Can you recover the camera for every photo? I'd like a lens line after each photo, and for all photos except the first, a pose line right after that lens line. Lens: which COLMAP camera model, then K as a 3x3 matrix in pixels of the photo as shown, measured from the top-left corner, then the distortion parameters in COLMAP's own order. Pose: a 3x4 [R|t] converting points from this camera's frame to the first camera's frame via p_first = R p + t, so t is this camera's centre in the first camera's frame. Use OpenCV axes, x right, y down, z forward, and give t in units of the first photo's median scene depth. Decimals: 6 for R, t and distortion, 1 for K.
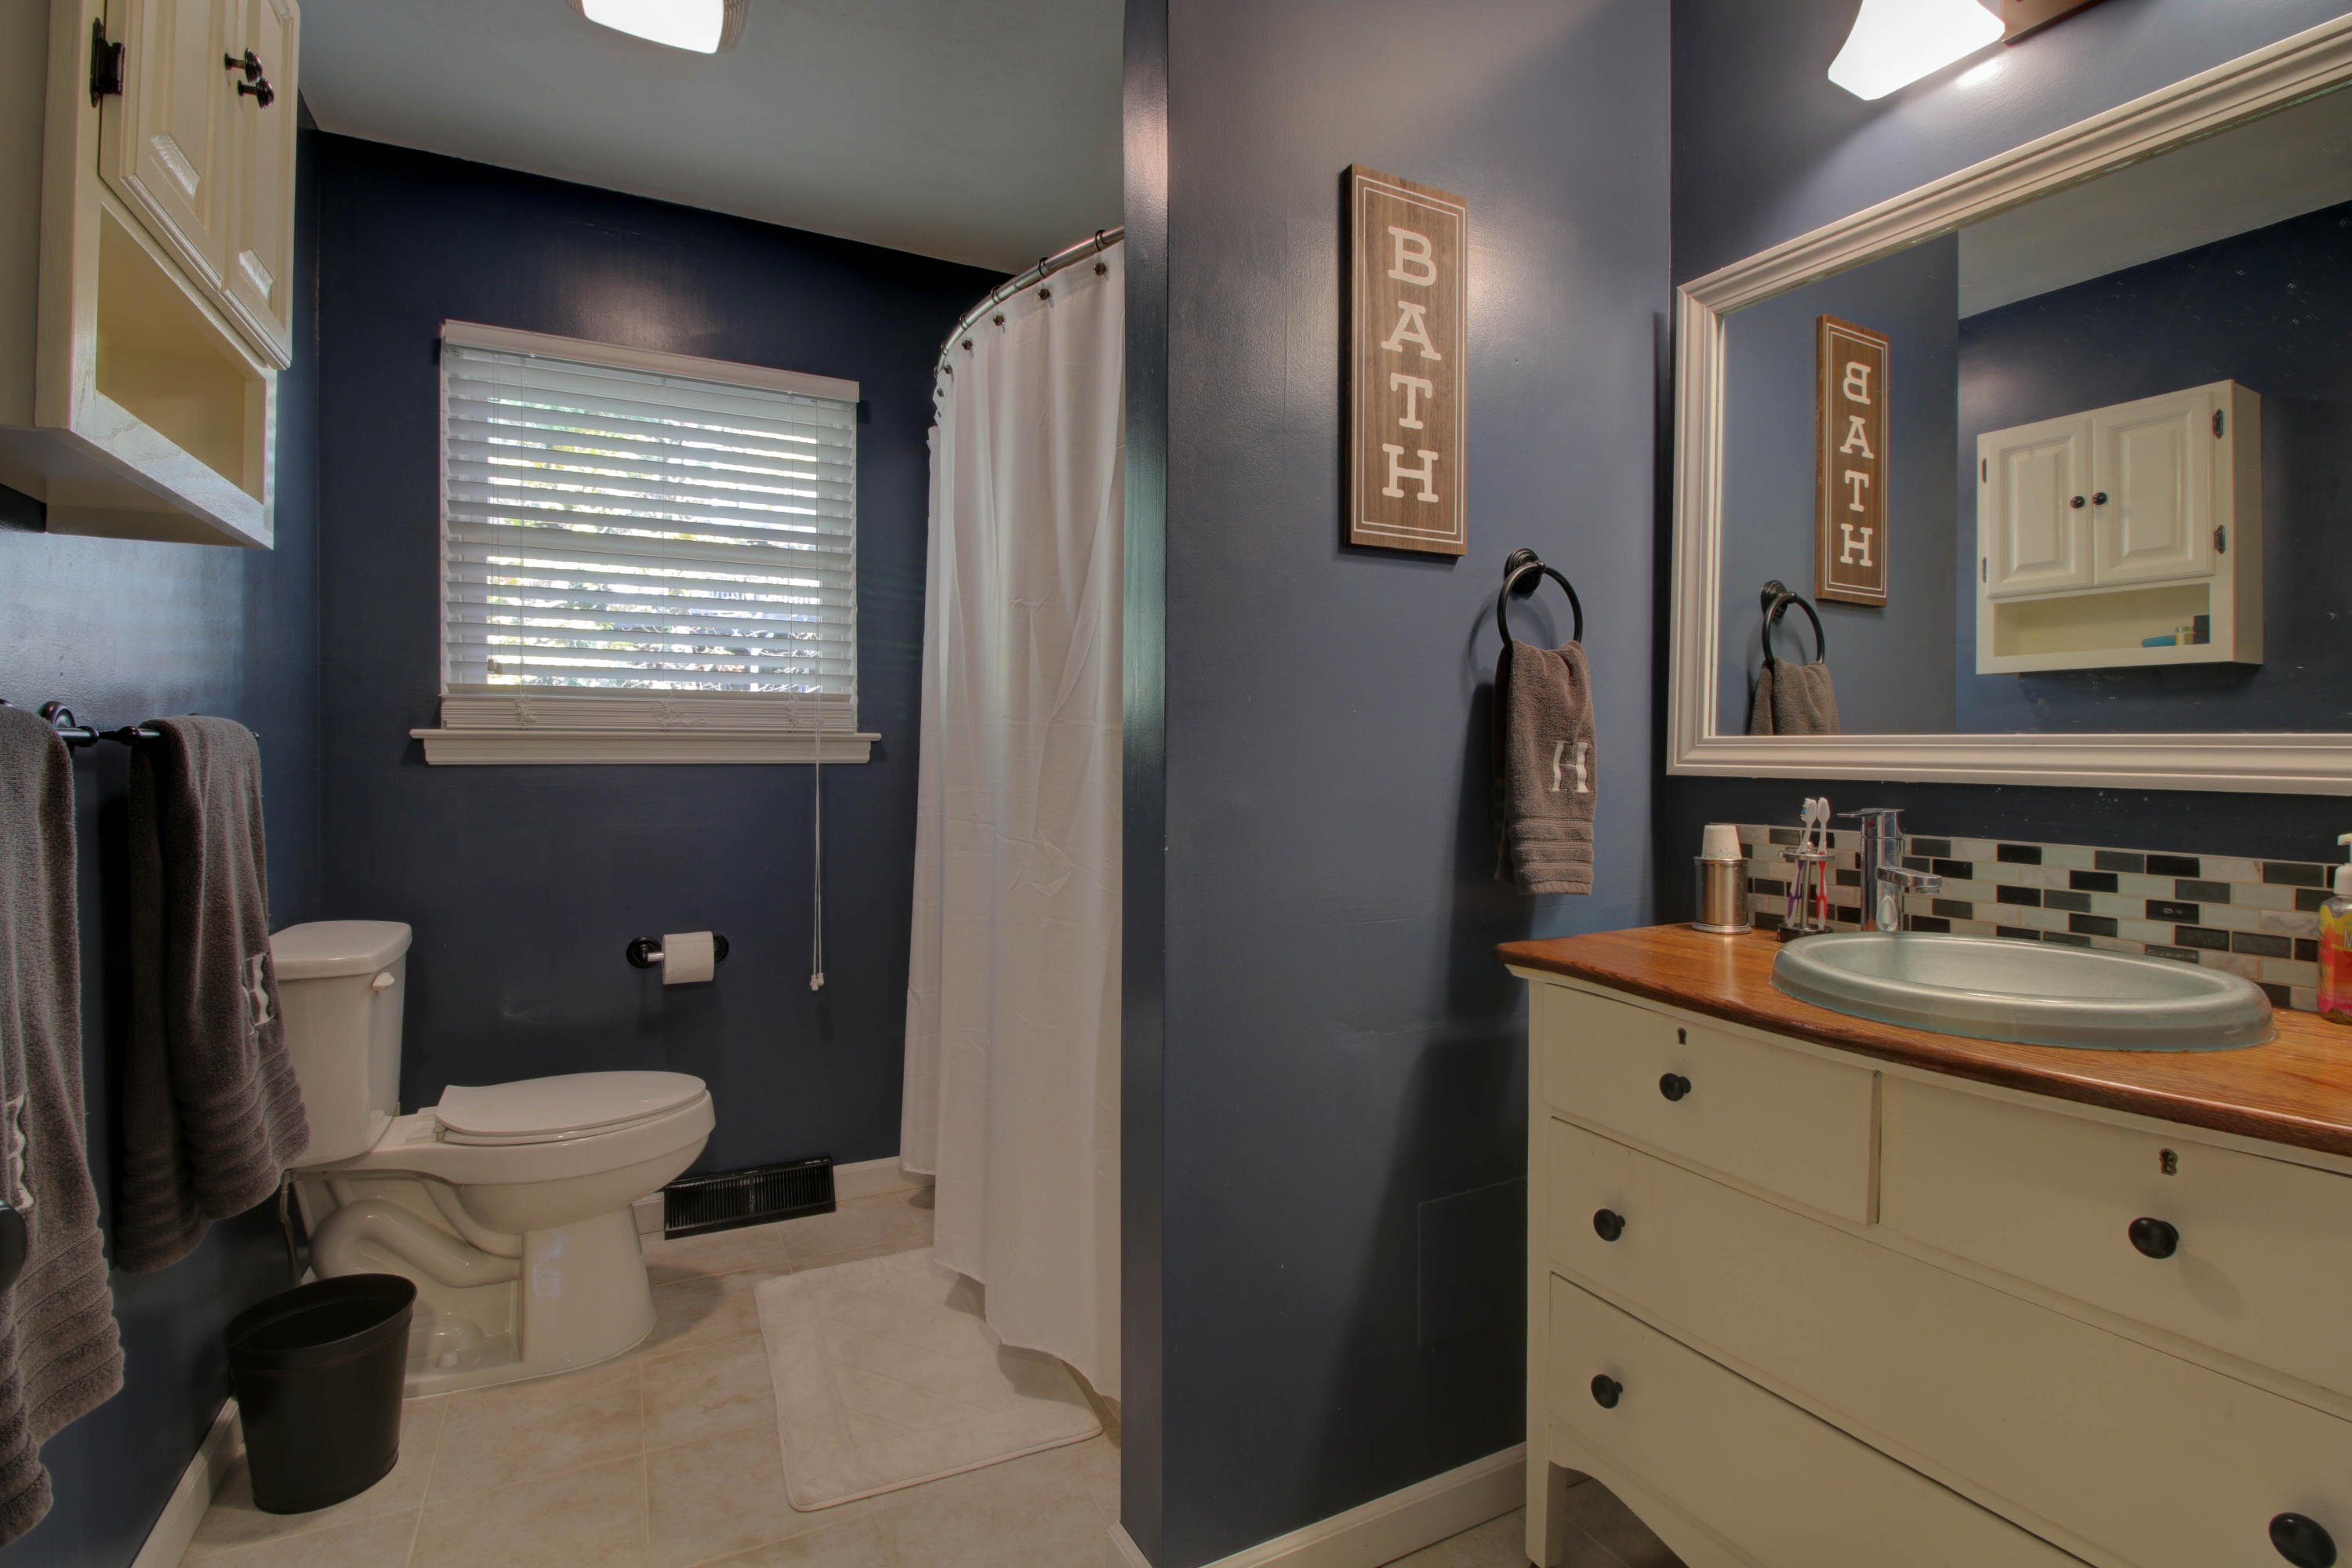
lens RADIAL K [[1085.3, 0, 1170.4], [0, 1085.3, 763.8], [0, 0, 1]] dist [0.001878, -0.013245]
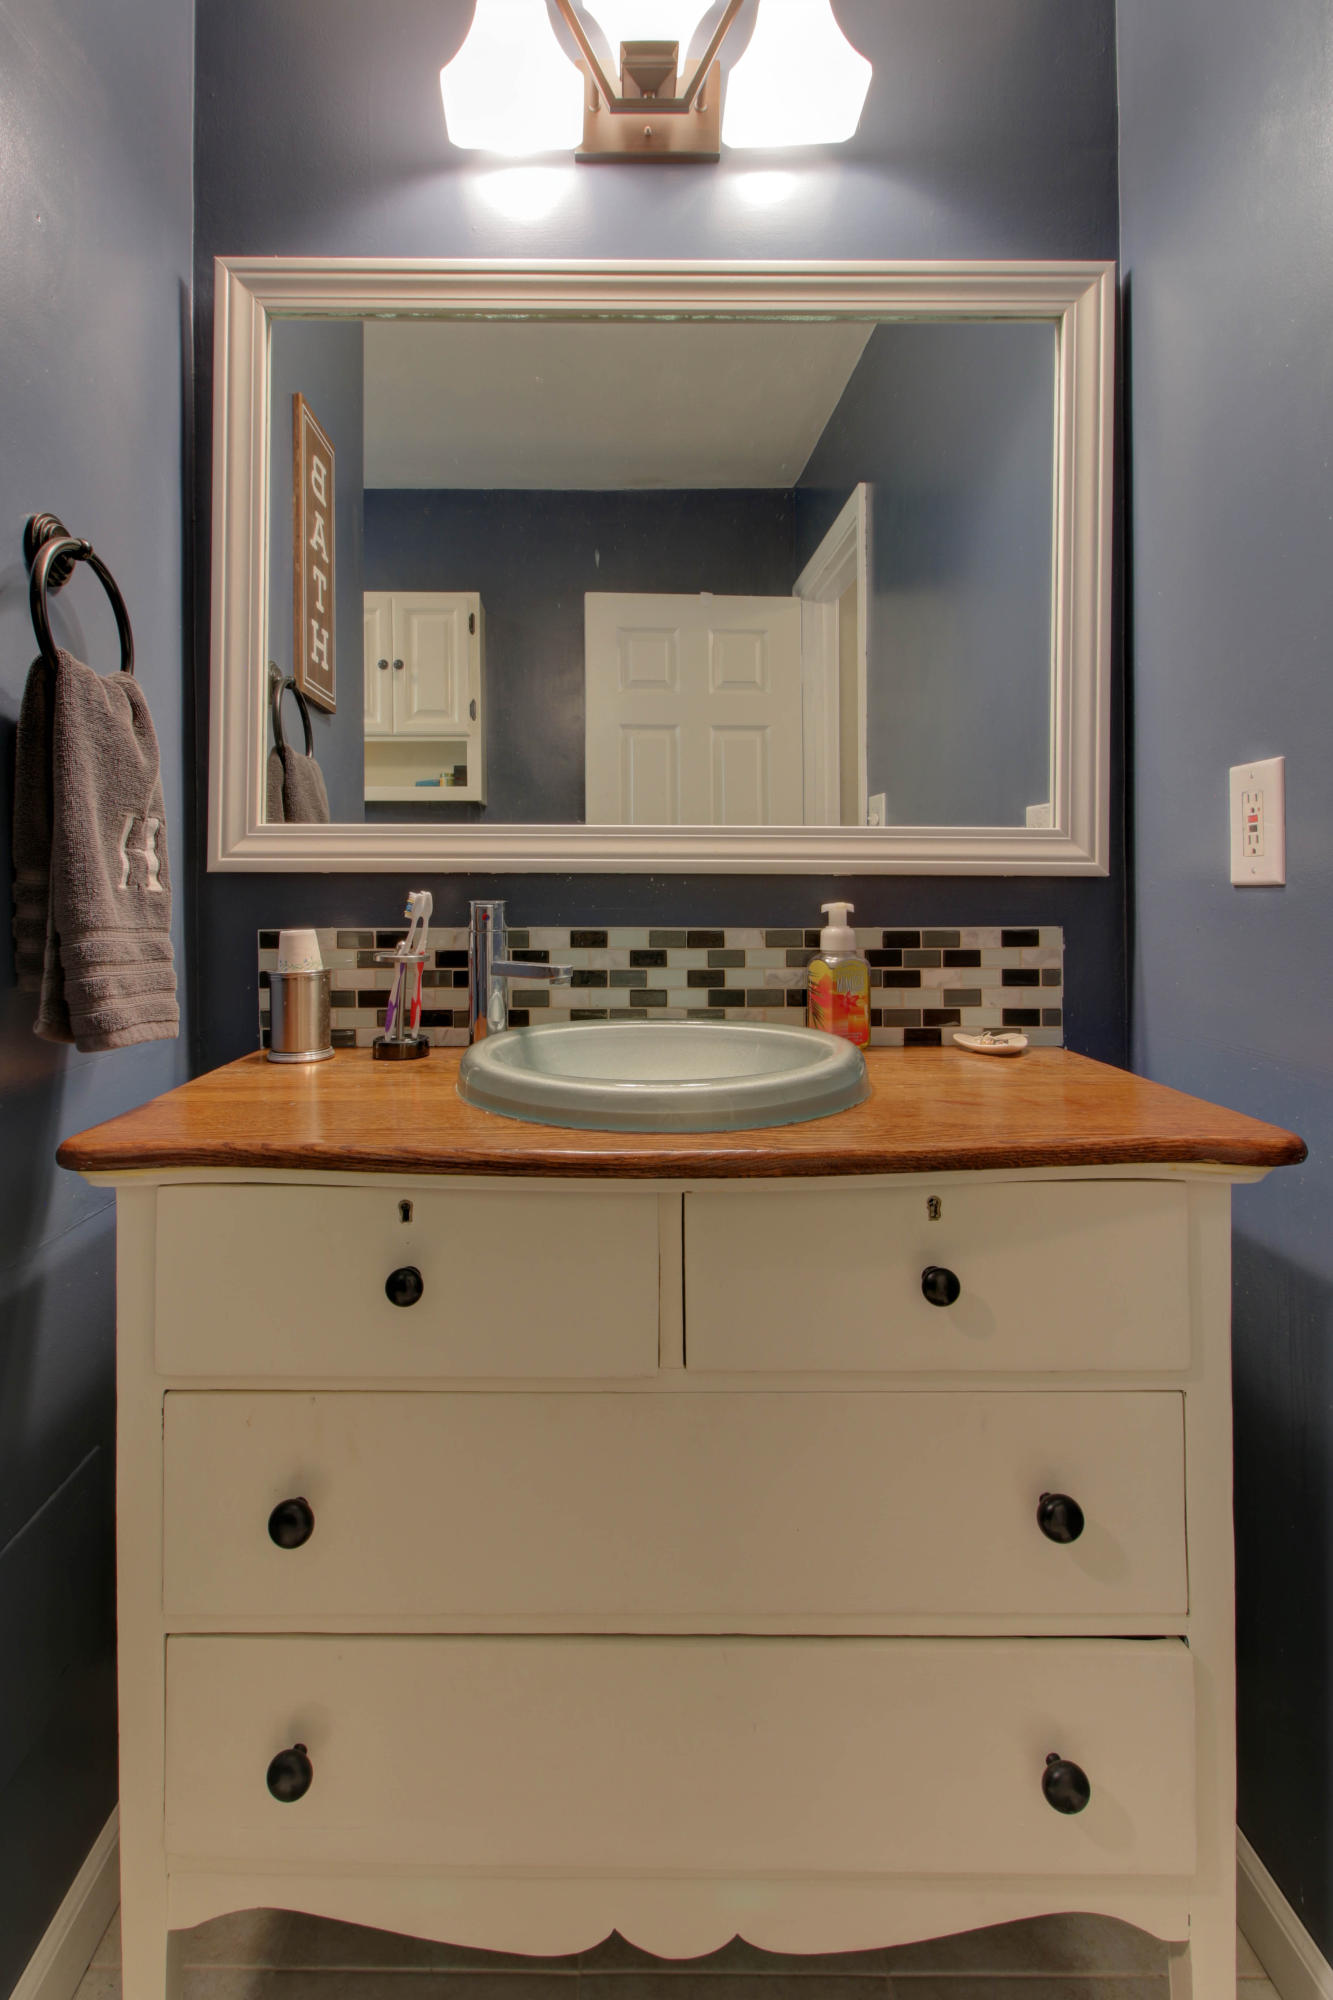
lens RADIAL K [[964.3, 0, 600.2], [0, 964.3, 881.5], [0, 0, 1]] dist [0.035236, -0.031559]
pose [[0.462949, 0.000669, 0.886385, -0.038258], [0.014535, 0.999860, -0.008346, 0.031934], [-0.886266, 0.016747, 0.462874, 0.498846]]
